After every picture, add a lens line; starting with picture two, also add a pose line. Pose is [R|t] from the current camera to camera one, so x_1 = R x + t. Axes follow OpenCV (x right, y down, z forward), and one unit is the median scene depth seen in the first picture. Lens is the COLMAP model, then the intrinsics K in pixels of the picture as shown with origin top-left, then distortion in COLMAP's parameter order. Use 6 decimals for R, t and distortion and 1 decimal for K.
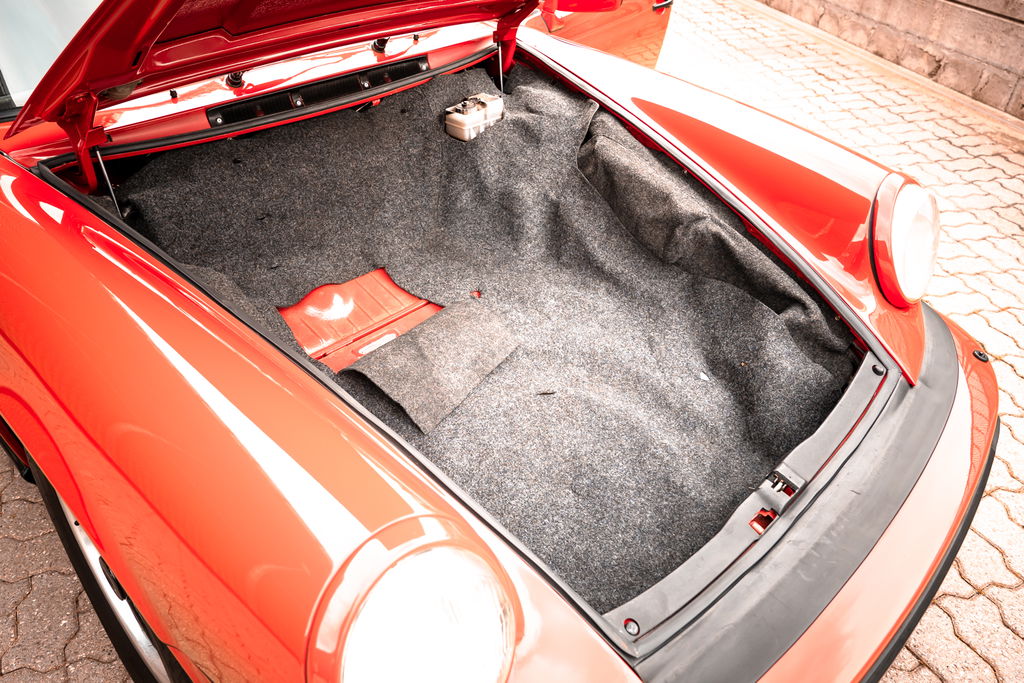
lens RADIAL K [[720.3, 0, 419.1], [0, 720.3, 341.0], [0, 0, 1]] dist [-0.014564, 0.007122]
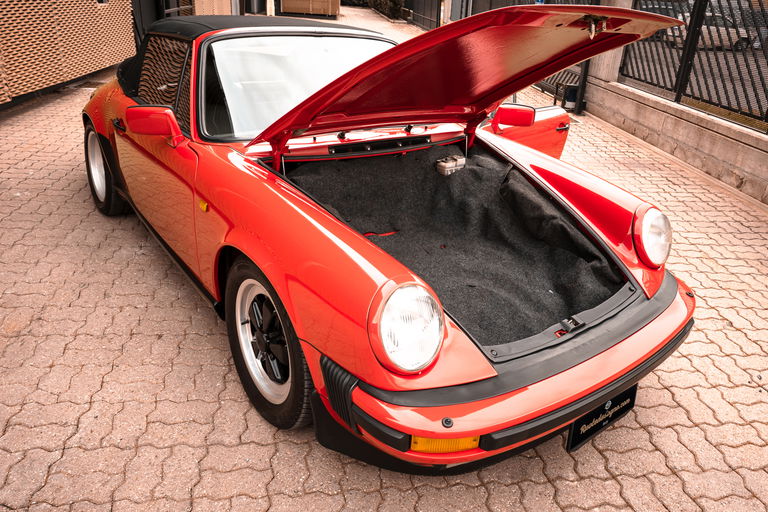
lens RADIAL K [[512.4, 0, 367.9], [0, 512.4, 252.6], [0, 0, 1]] dist [-0.008586, 0.003445]
pose [[0.990431, 0.109513, -0.083979, -0.007293], [-0.123437, 0.975109, -0.184191, 0.244870], [0.061718, 0.192795, 0.979296, -0.424914]]
